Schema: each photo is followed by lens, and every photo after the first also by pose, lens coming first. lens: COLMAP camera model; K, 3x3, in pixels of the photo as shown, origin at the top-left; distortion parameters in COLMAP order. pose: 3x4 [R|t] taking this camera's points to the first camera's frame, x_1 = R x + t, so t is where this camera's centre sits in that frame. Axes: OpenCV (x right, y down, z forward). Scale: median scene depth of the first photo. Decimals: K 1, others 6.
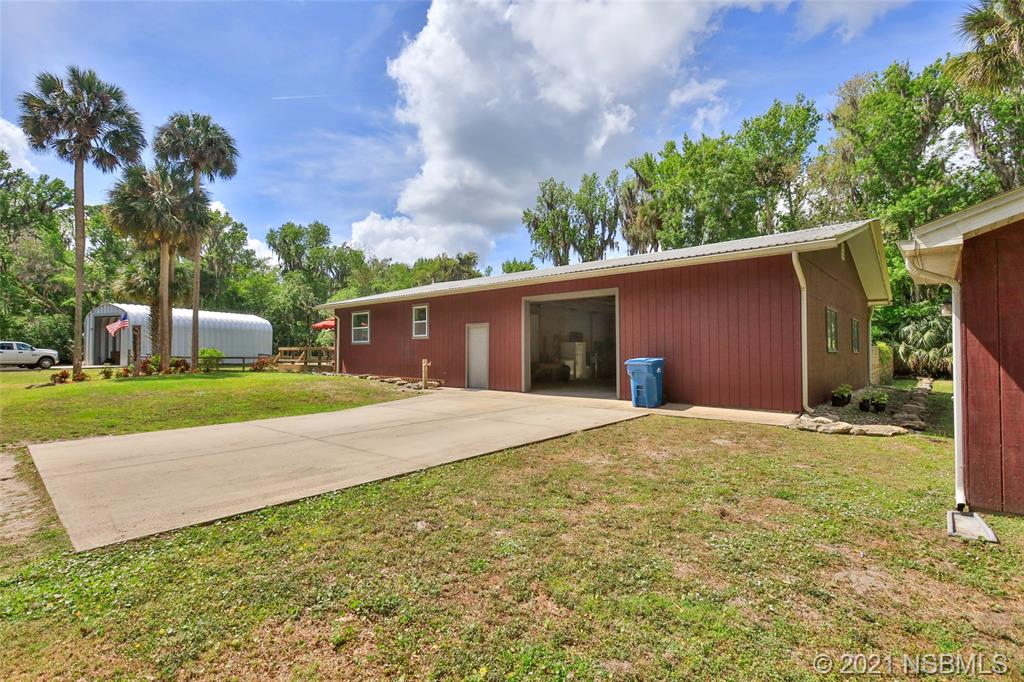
lens RADIAL K [[474.5, 0, 509.6], [0, 474.5, 342.0], [0, 0, 1]] dist [-0.006055, 0.001502]
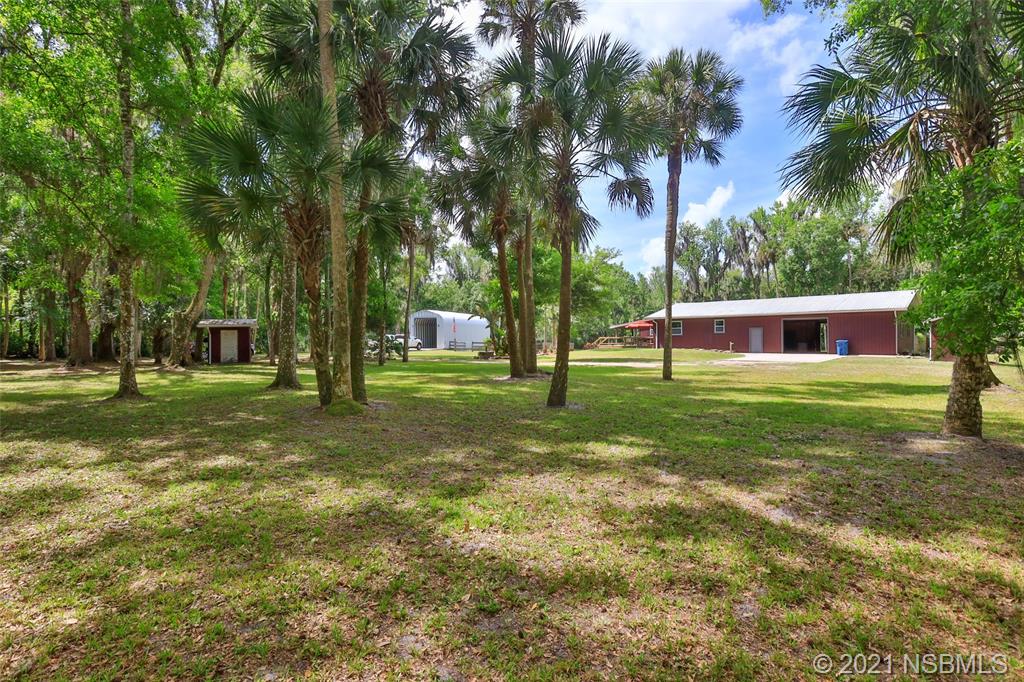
lens RADIAL K [[474.5, 0, 514.4], [0, 474.5, 341.2], [0, 0, 1]] dist [-0.006055, 0.001502]
pose [[0.999077, -0.000839, -0.042950, -0.581890], [0.001900, 0.999694, 0.024667, -0.014322], [0.042916, -0.024725, 0.998773, -0.742593]]
